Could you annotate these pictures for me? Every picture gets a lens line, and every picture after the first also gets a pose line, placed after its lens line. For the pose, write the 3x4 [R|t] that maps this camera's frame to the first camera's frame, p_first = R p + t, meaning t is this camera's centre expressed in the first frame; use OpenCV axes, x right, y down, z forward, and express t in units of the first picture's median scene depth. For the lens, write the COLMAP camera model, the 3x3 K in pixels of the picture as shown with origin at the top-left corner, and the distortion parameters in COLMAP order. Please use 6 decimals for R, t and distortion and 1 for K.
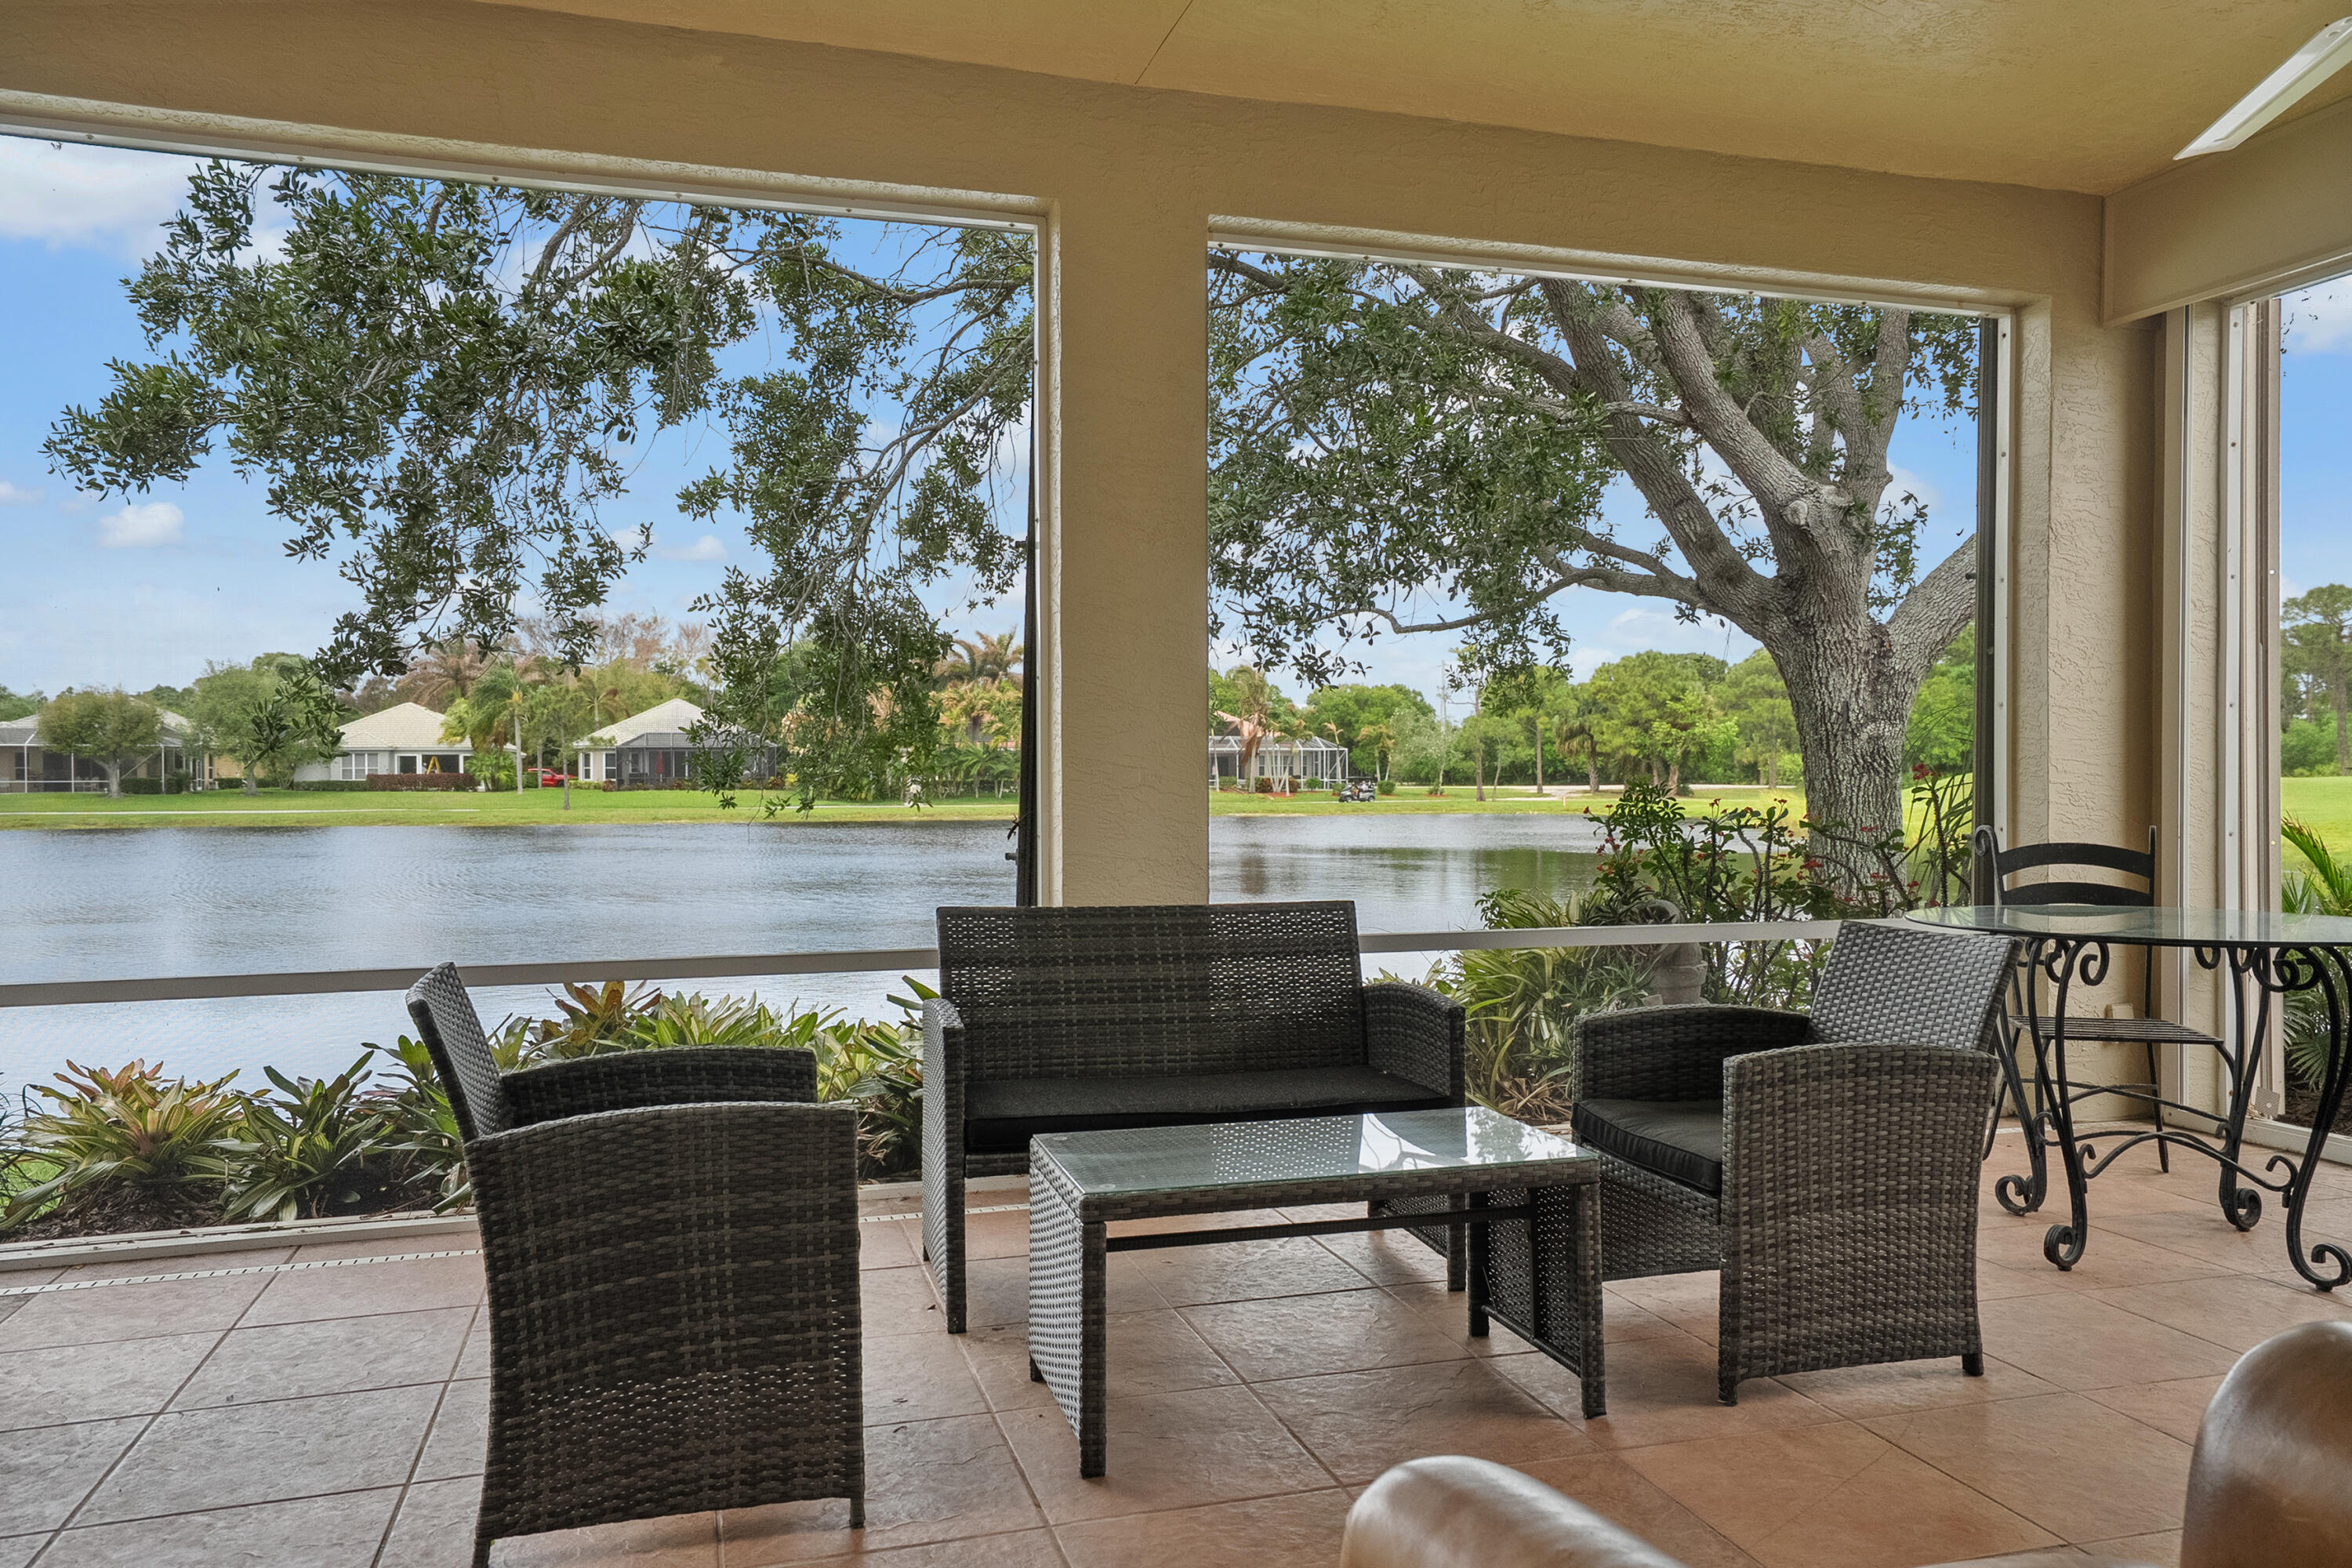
lens RADIAL K [[1679.3, 0, 1176.0], [0, 1679.3, 784.0], [0, 0, 1]] dist [-0.024529, 0.085207]
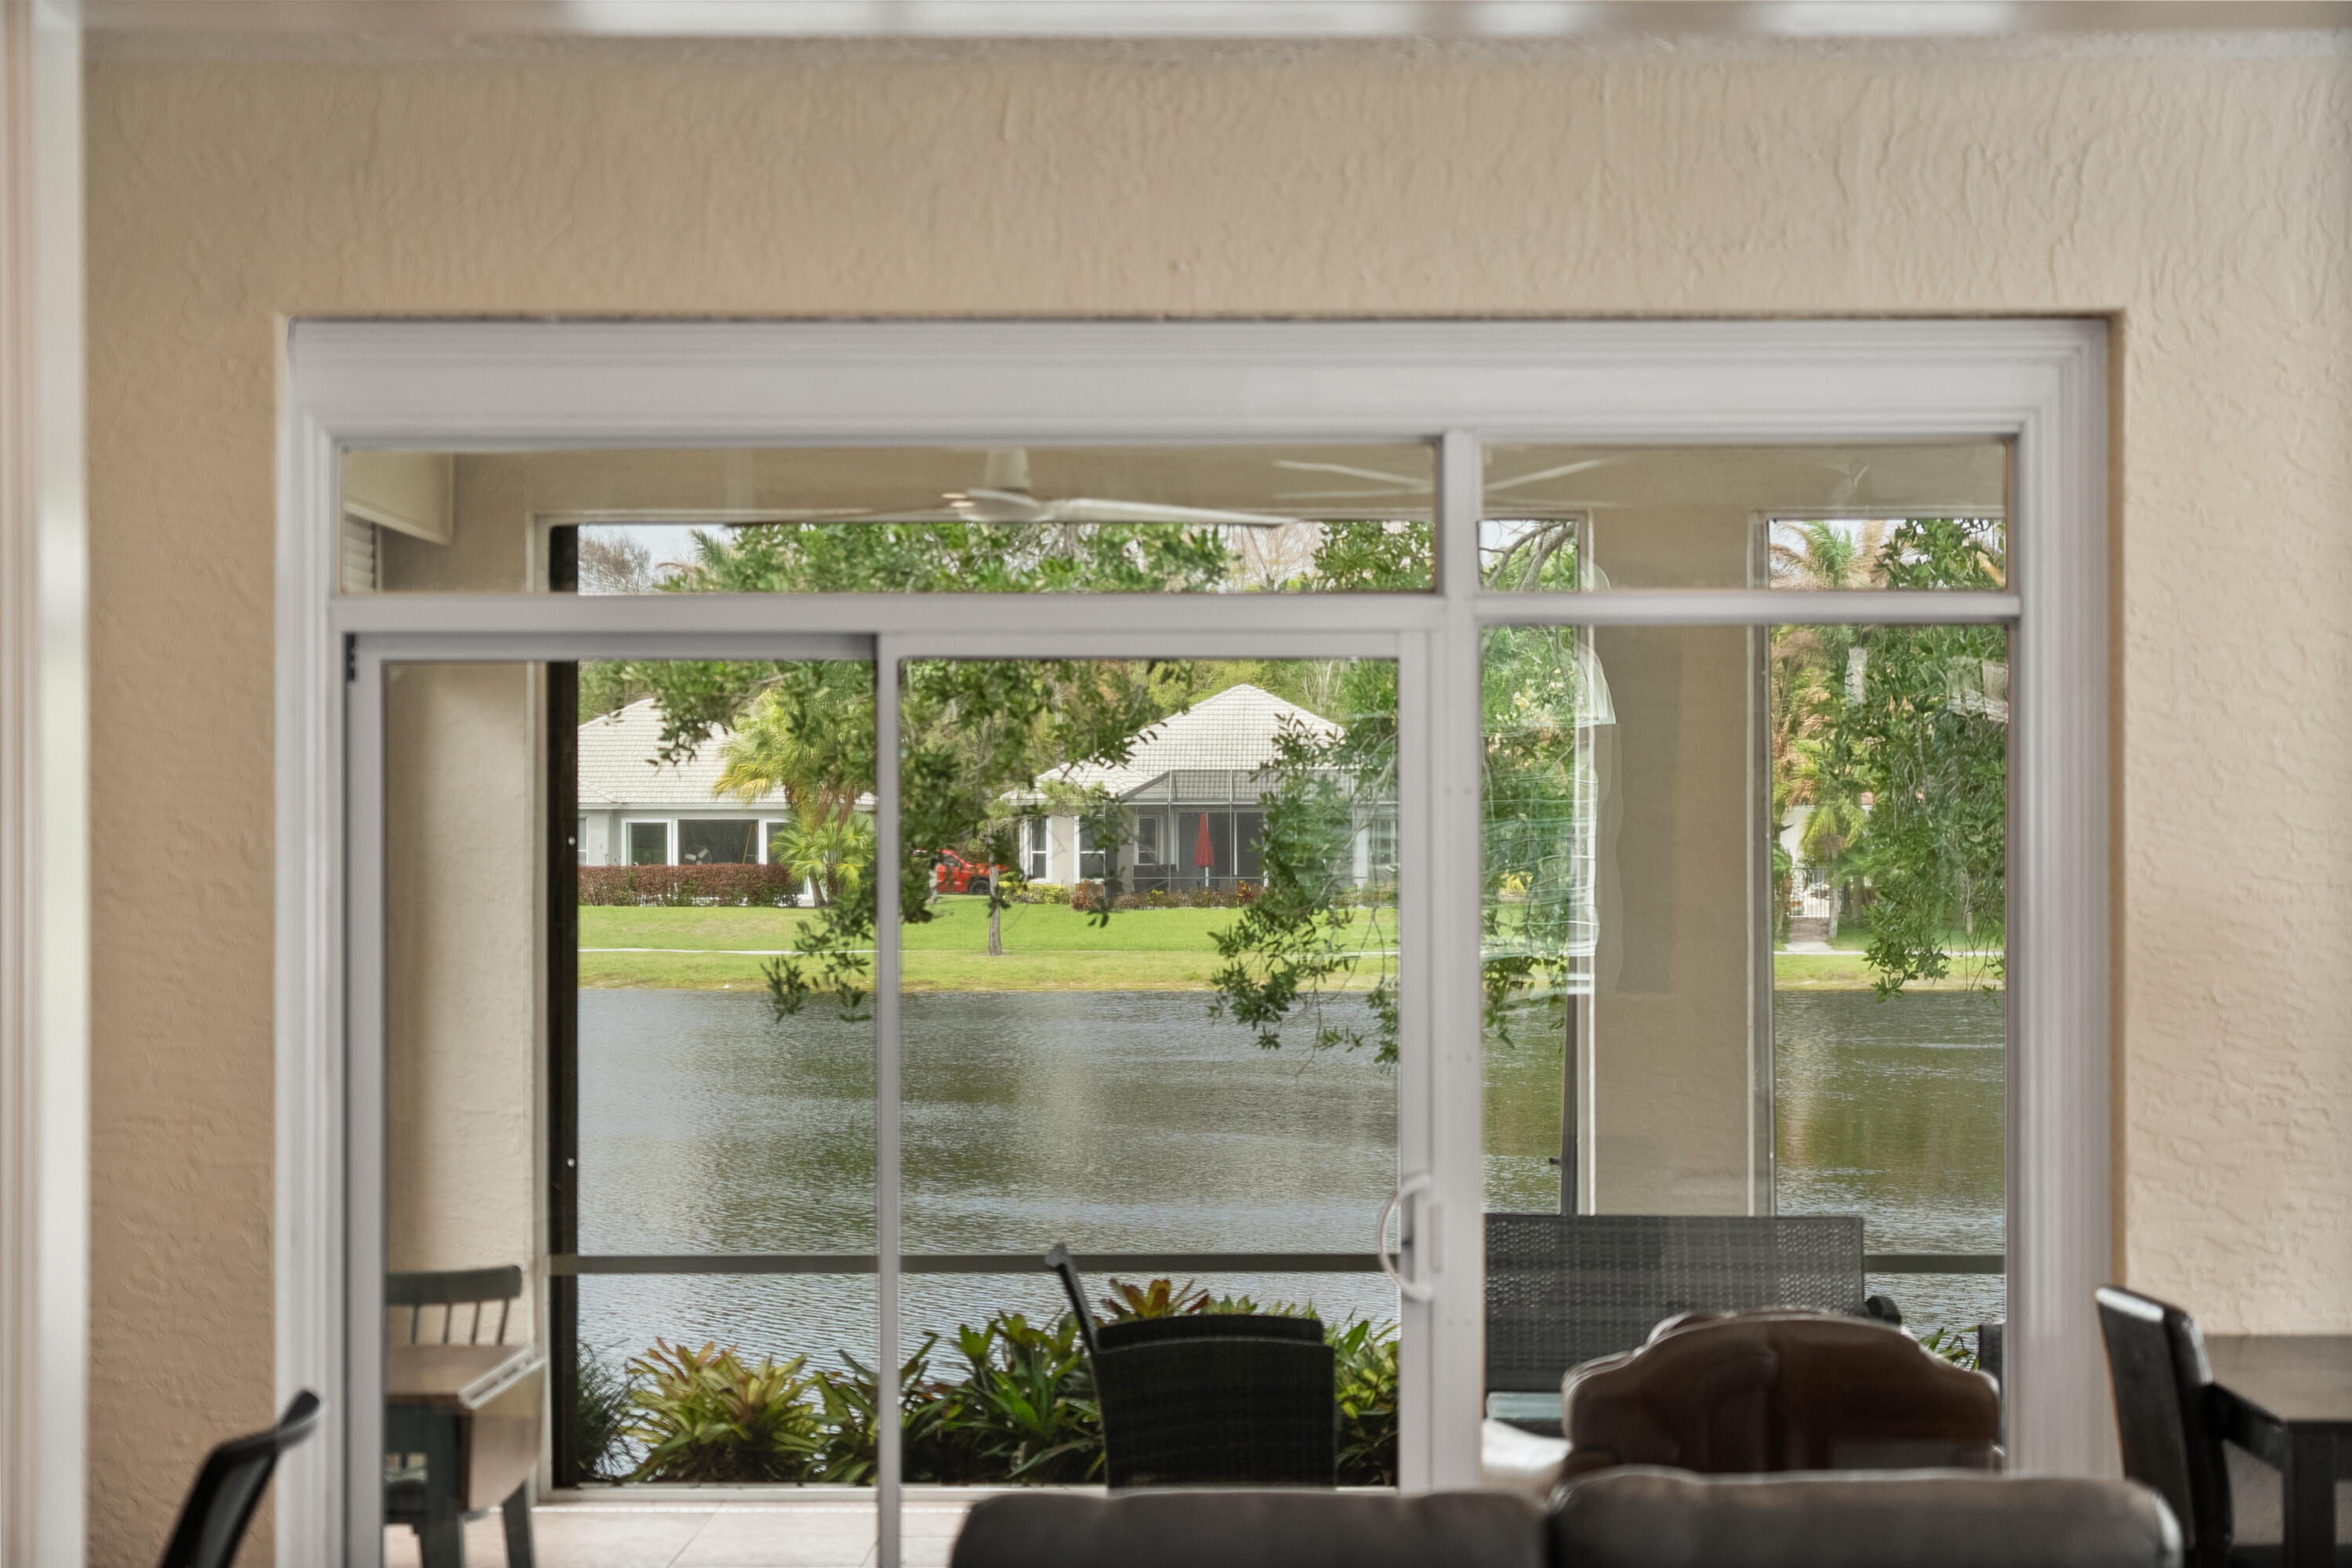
lens RADIAL K [[4531.9, 0, 1176.0], [0, 4531.9, 784.0], [0, 0, 1]] dist [-0.096244, -0.079053]
pose [[0.953971, -0.000604, -0.299898, 0.408934], [-0.005095, 0.999821, -0.018220, -0.108049], [0.299855, 0.018909, 0.953797, -1.341262]]
